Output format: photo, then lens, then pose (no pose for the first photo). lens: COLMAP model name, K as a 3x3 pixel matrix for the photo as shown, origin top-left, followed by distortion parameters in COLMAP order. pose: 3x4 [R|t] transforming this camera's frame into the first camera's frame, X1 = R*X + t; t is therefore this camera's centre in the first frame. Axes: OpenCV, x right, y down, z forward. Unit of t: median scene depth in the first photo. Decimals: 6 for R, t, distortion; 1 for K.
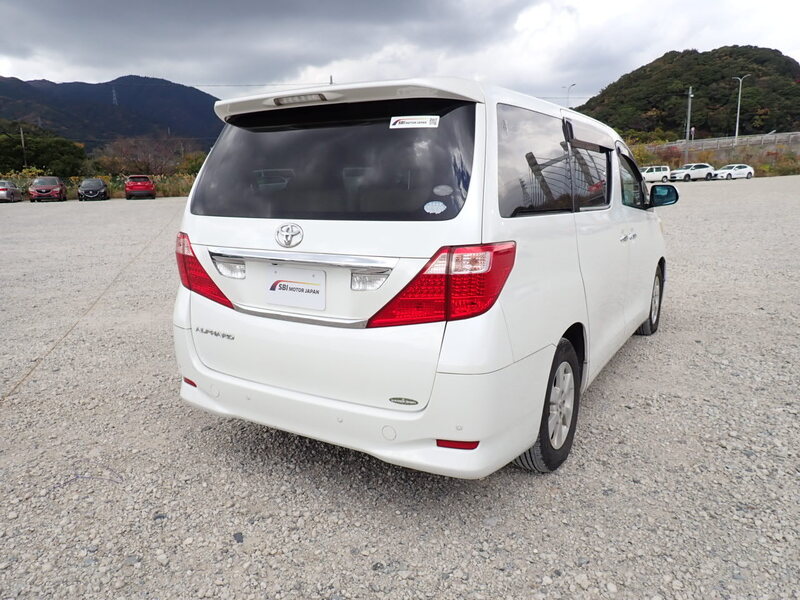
lens RADIAL K [[585.2, 0, 396.7], [0, 585.2, 302.5], [0, 0, 1]] dist [0.034056, -0.005926]
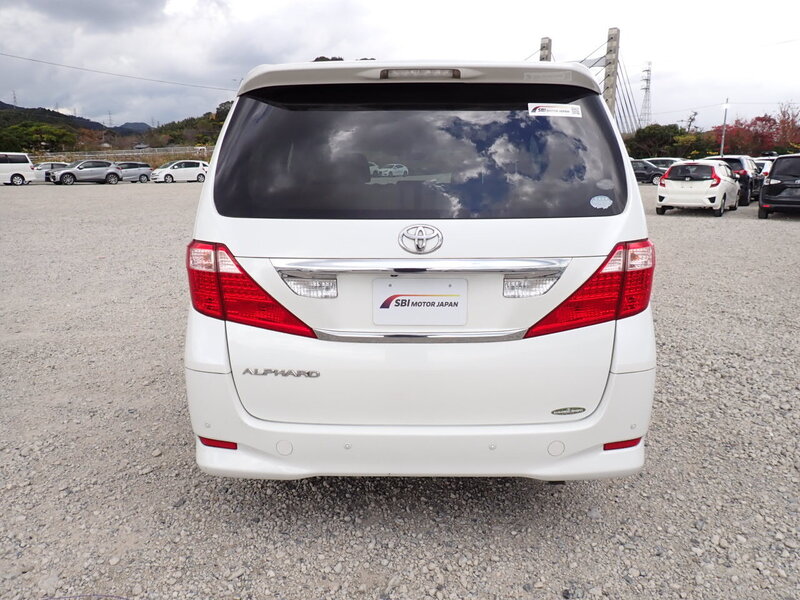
lens RADIAL K [[585.2, 0, 391.4], [0, 585.2, 302.9], [0, 0, 1]] dist [0.034056, -0.005926]
pose [[0.859294, -0.098533, 0.501901, -0.633336], [0.093787, 0.994985, 0.034766, -0.057044], [-0.502809, 0.017198, 0.864226, 0.307485]]
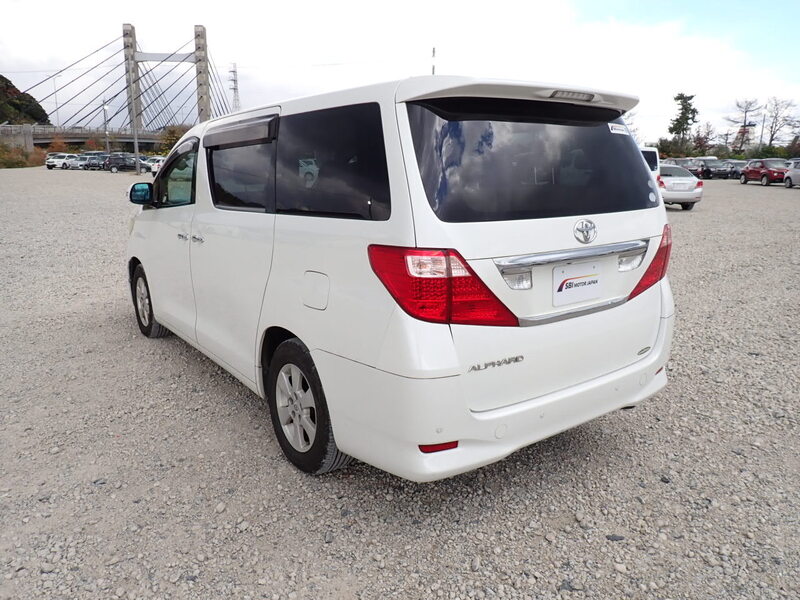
lens RADIAL K [[585.2, 0, 400.1], [0, 585.2, 302.5], [0, 0, 1]] dist [0.034056, -0.005926]
pose [[0.377124, -0.193411, 0.905743, -1.231763], [0.184348, 0.974059, 0.131243, -0.184574], [-0.907631, 0.117477, 0.402996, 0.885795]]
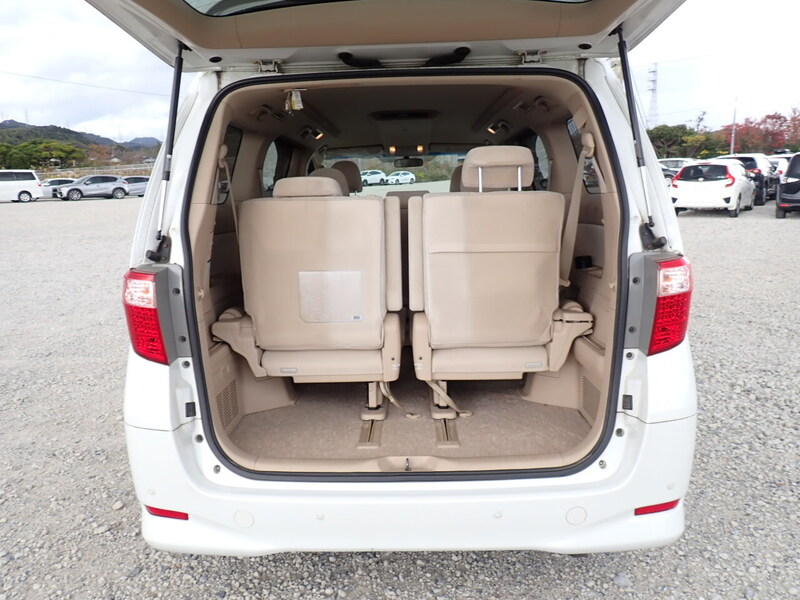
lens RADIAL K [[585.2, 0, 391.7], [0, 585.2, 304.3], [0, 0, 1]] dist [0.034056, -0.005926]
pose [[0.865411, -0.111711, 0.488451, -0.518809], [0.115185, 0.993077, 0.023042, -0.083602], [-0.487644, 0.036321, 0.872287, 0.419792]]
